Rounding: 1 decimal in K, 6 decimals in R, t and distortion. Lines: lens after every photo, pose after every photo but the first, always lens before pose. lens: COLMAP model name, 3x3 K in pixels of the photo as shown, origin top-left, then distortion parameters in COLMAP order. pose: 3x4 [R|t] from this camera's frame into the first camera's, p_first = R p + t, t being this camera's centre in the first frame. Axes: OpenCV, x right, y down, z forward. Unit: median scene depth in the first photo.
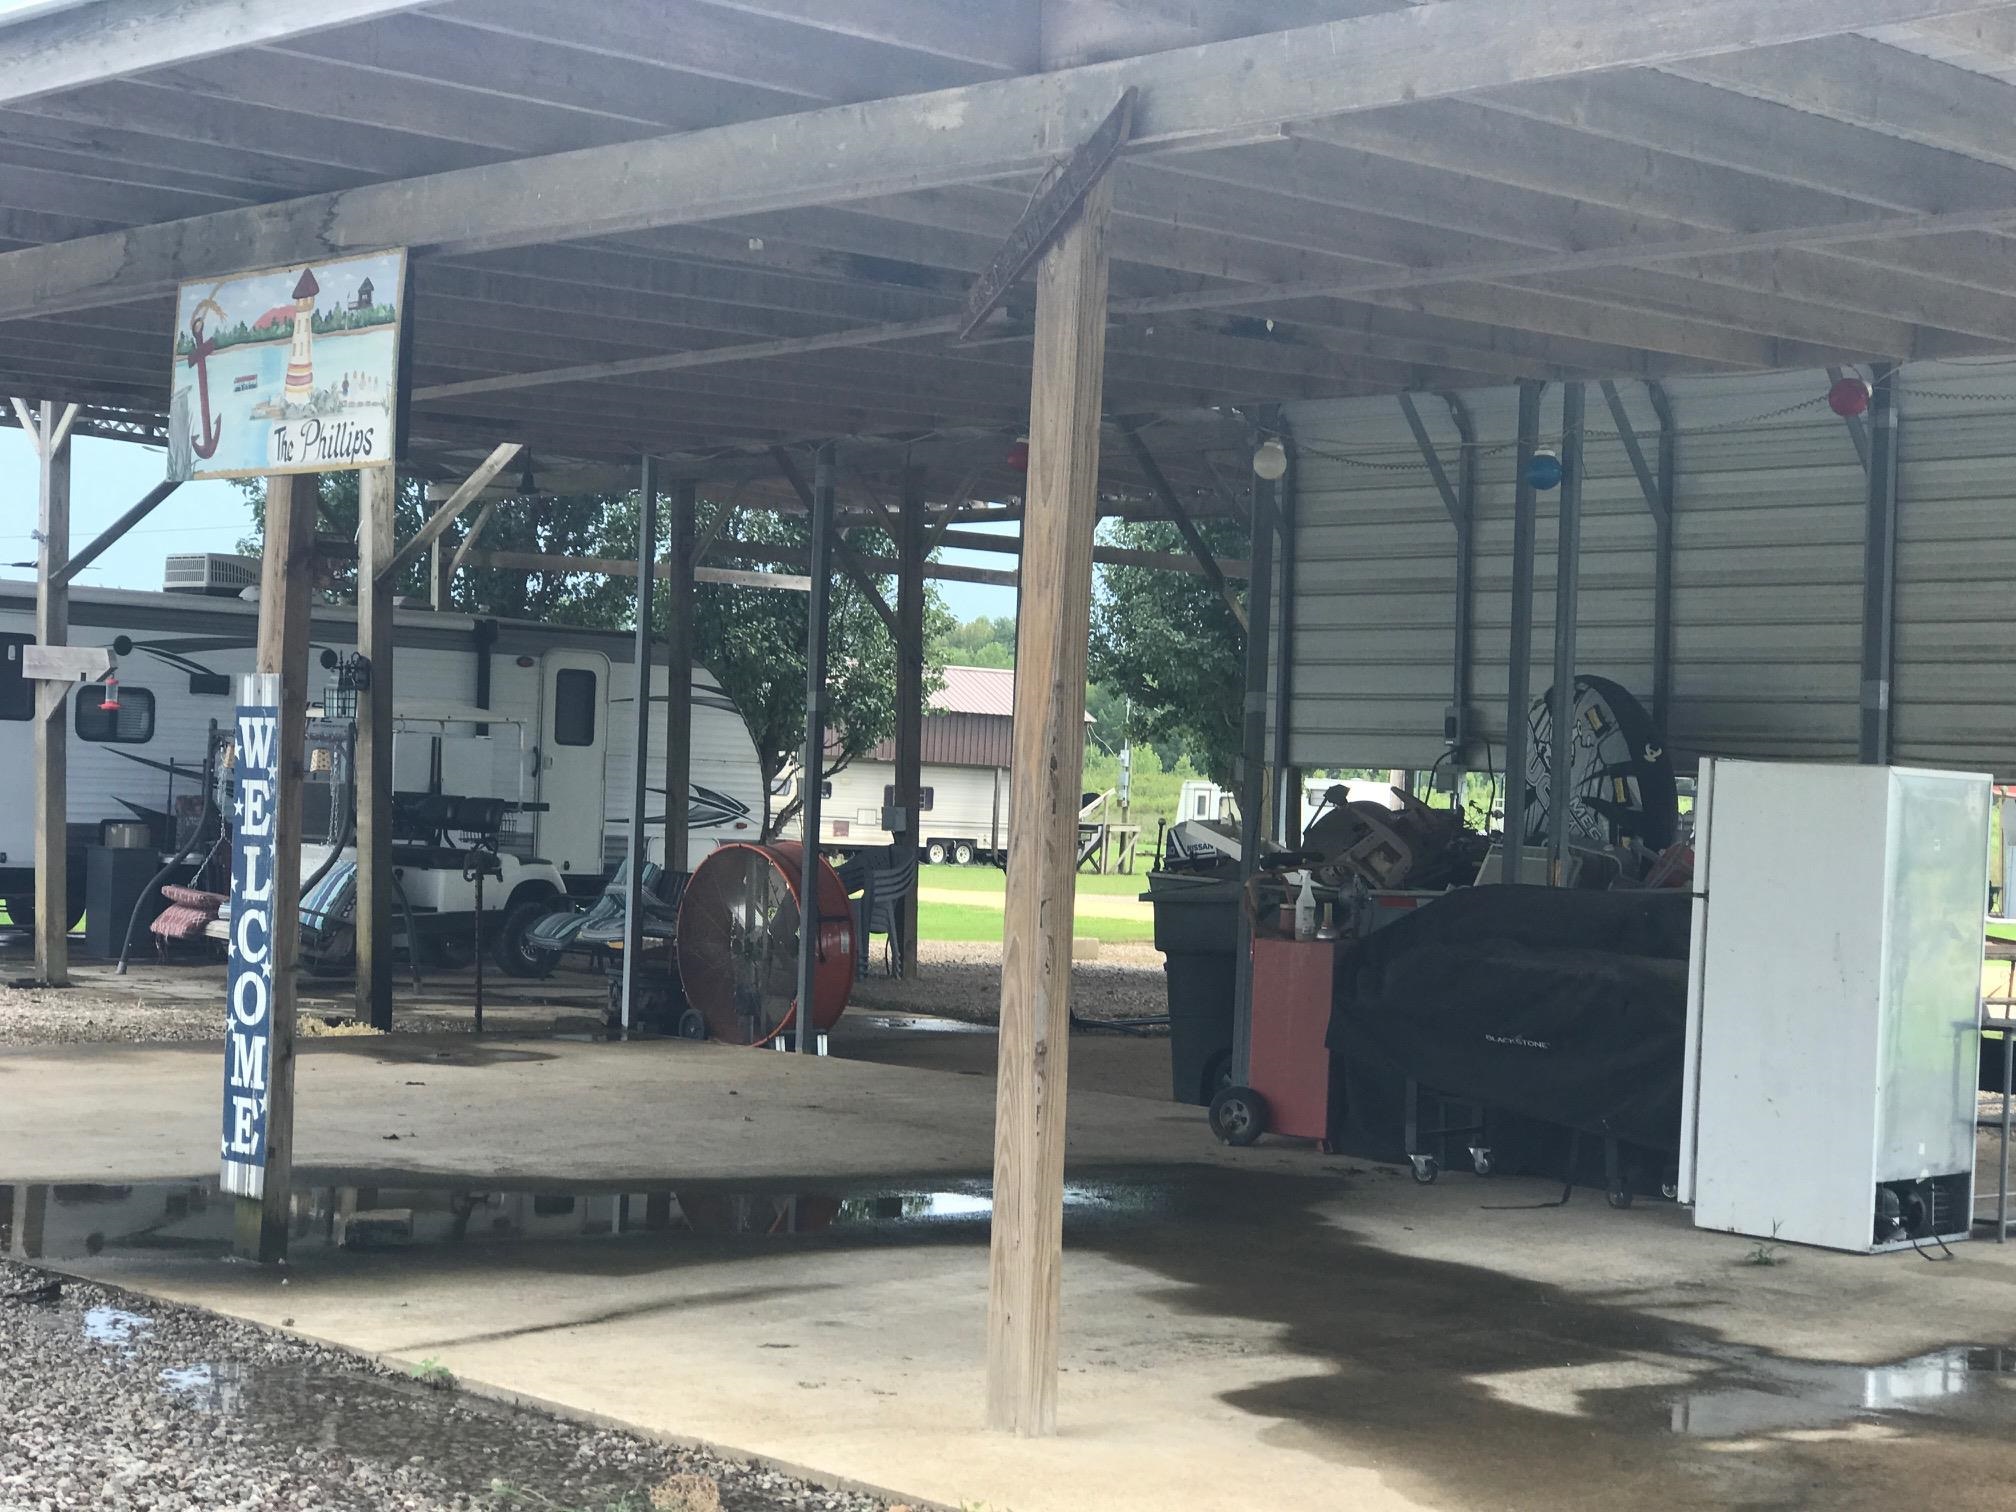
lens RADIAL K [[3312.5, 0, 1008.0], [0, 3312.5, 756.0], [0, 0, 1]] dist [-0.054516, 0.793766]
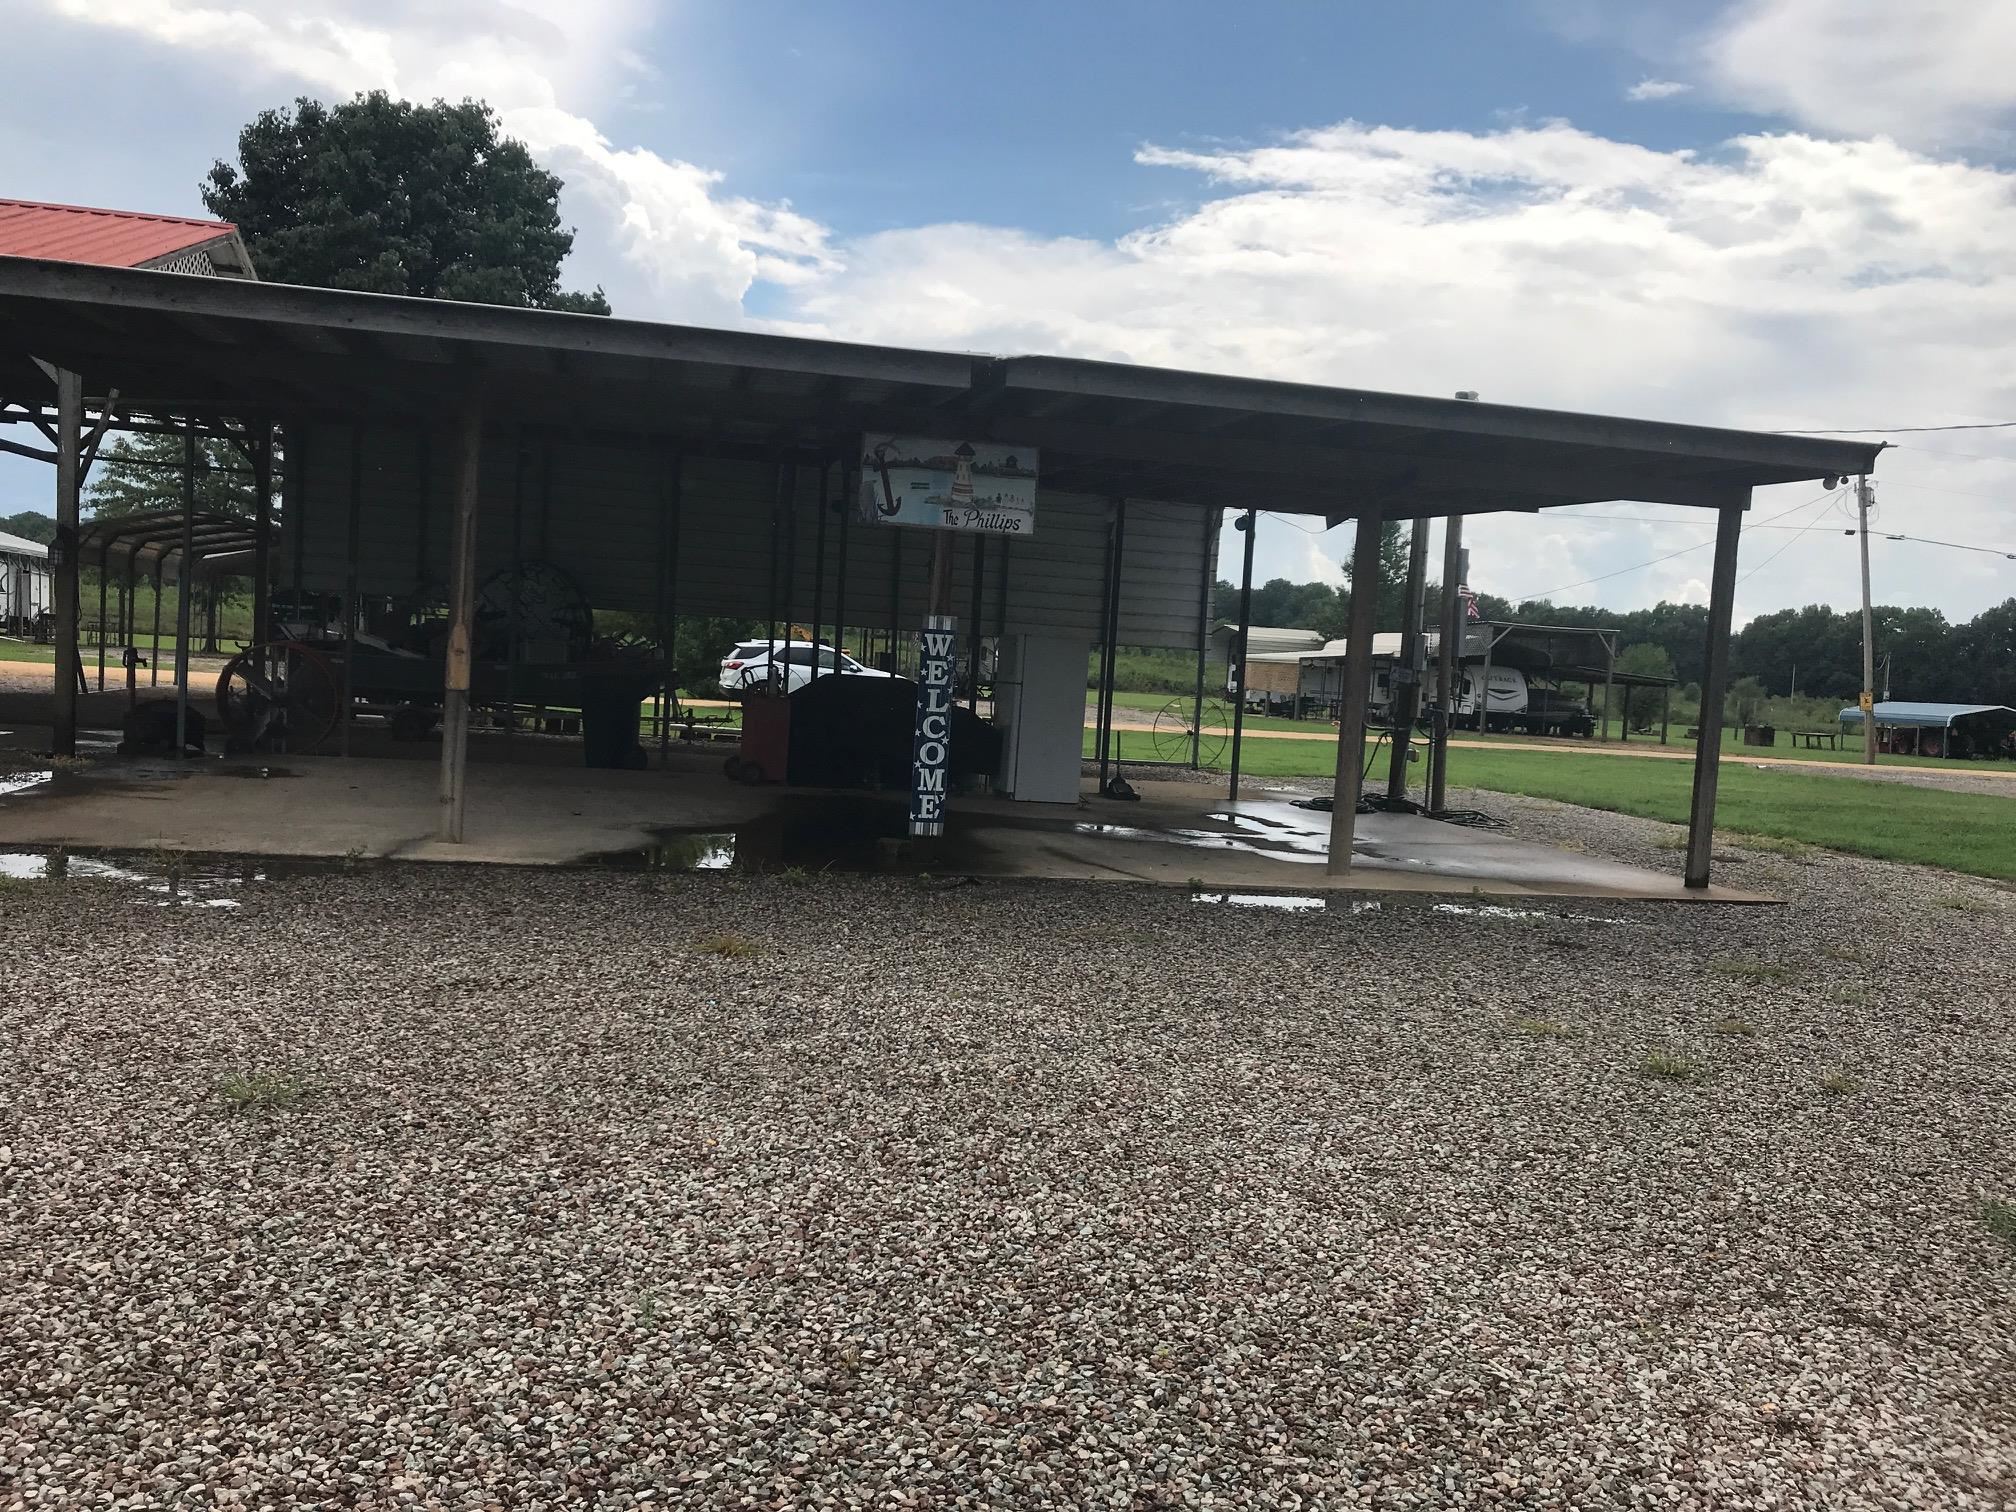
lens RADIAL K [[1656.1, 0, 1024.5], [0, 1656.1, 747.4], [0, 0, 1]] dist [0.228967, -0.490032]
pose [[0.527504, -0.055902, 0.847711, -1.195121], [-0.048674, 0.994205, 0.095851, -0.047577], [-0.848157, -0.091823, 0.521726, 0.326738]]
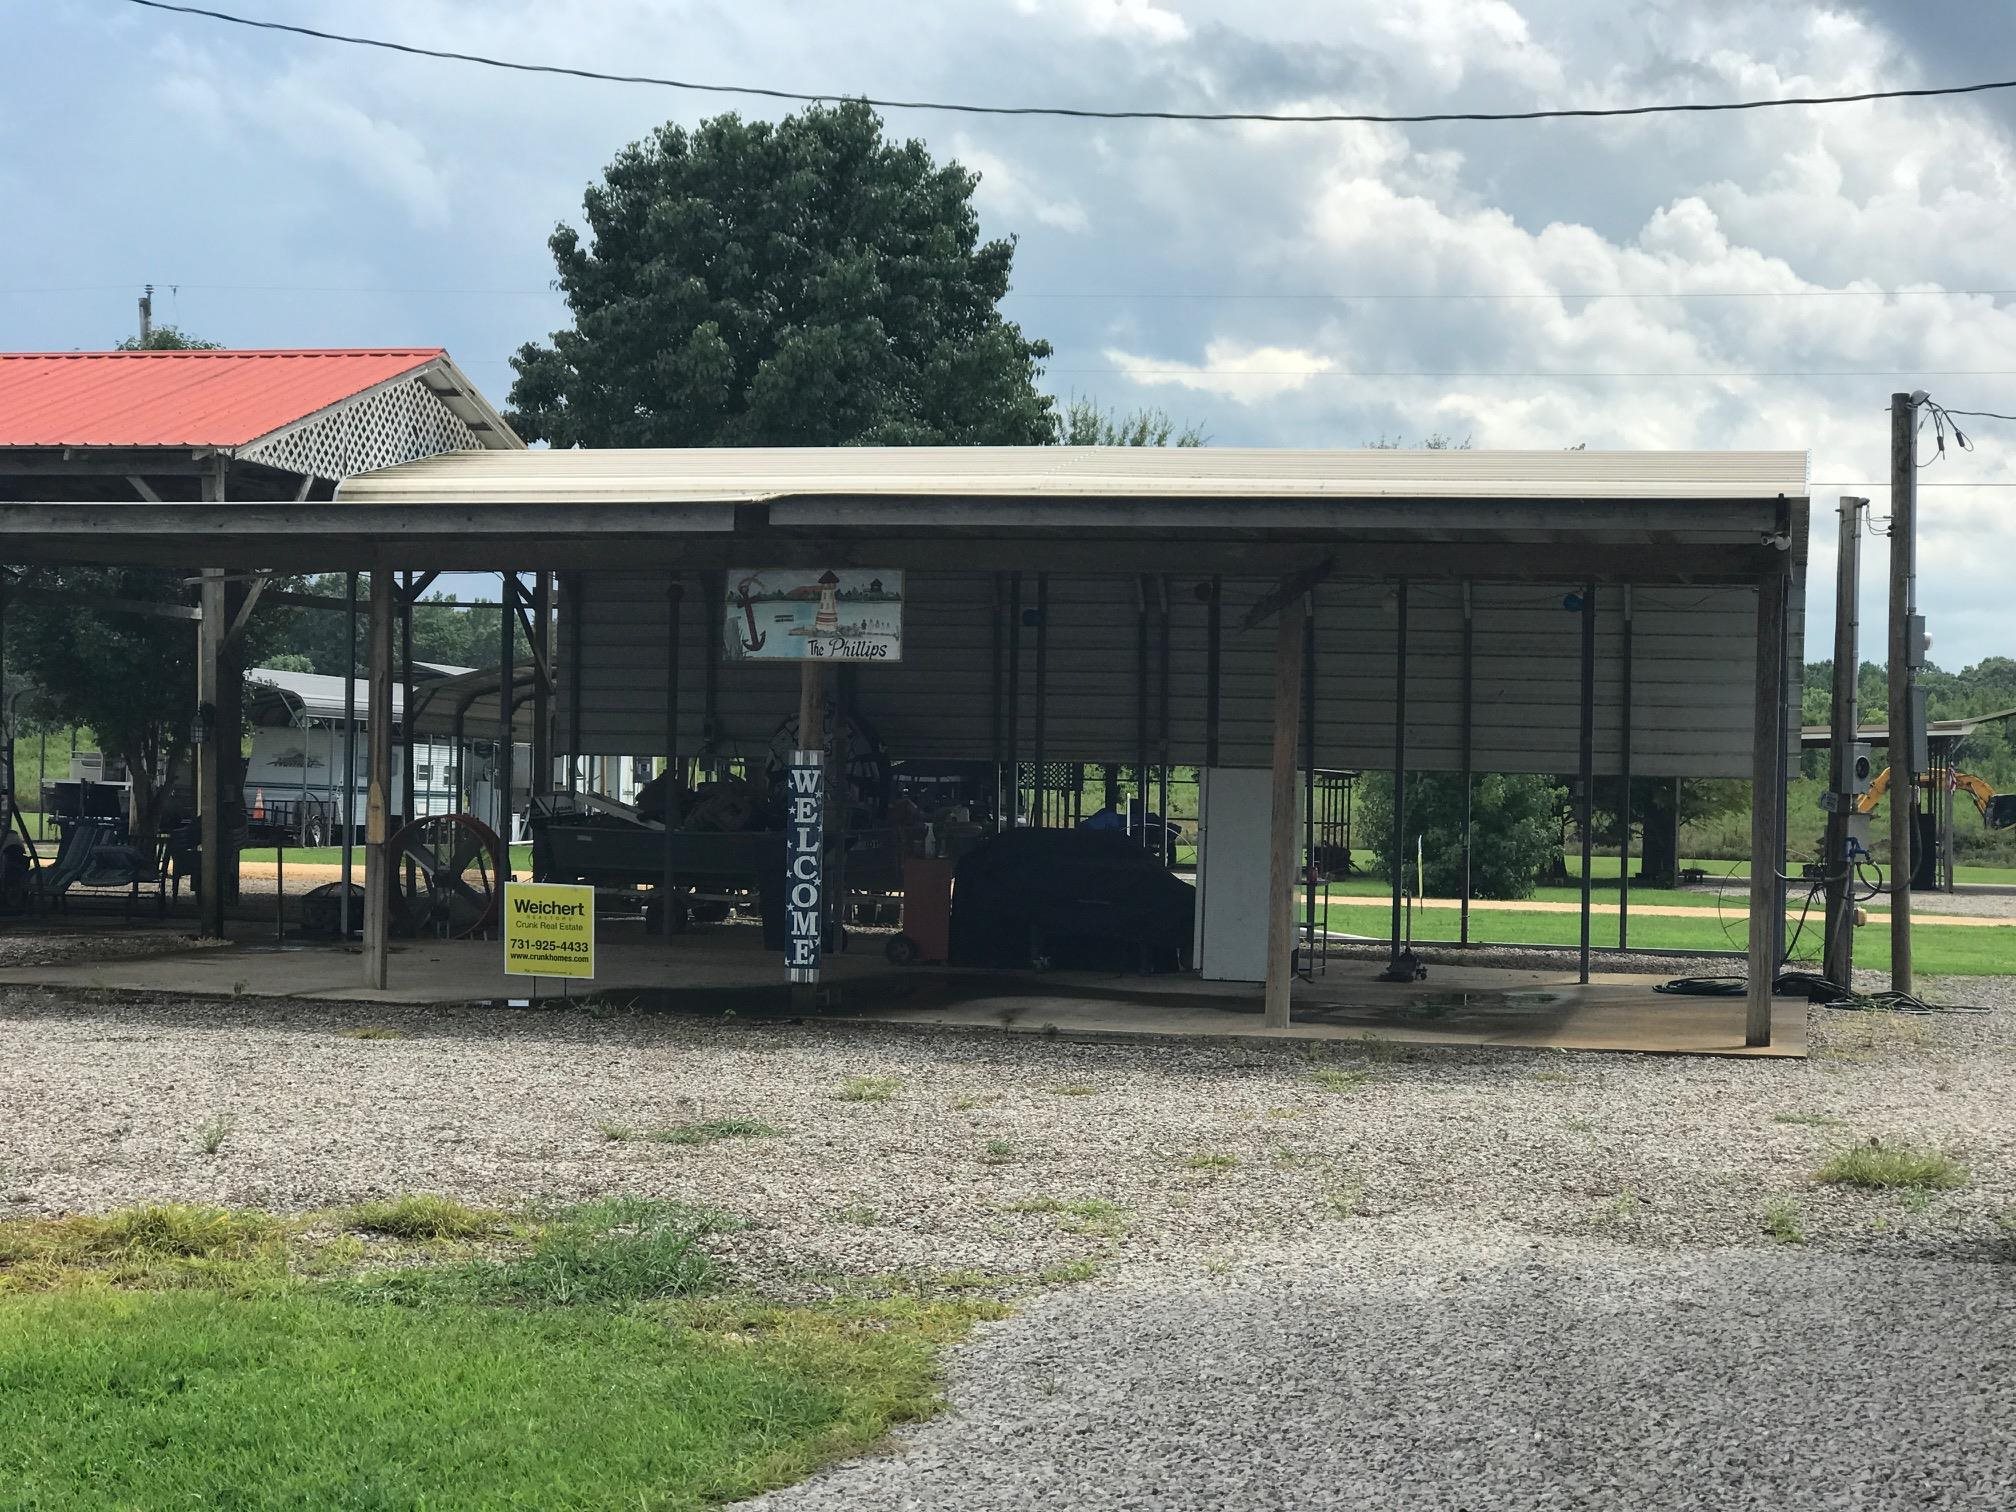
lens RADIAL K [[3312.5, 0, 1008.0], [0, 3312.5, 756.0], [0, 0, 1]] dist [-0.054516, 0.793766]
pose [[0.846653, -0.019120, 0.531802, -1.300222], [0.007185, 0.999674, 0.024502, -0.074878], [-0.532097, -0.016924, 0.846514, -0.966902]]
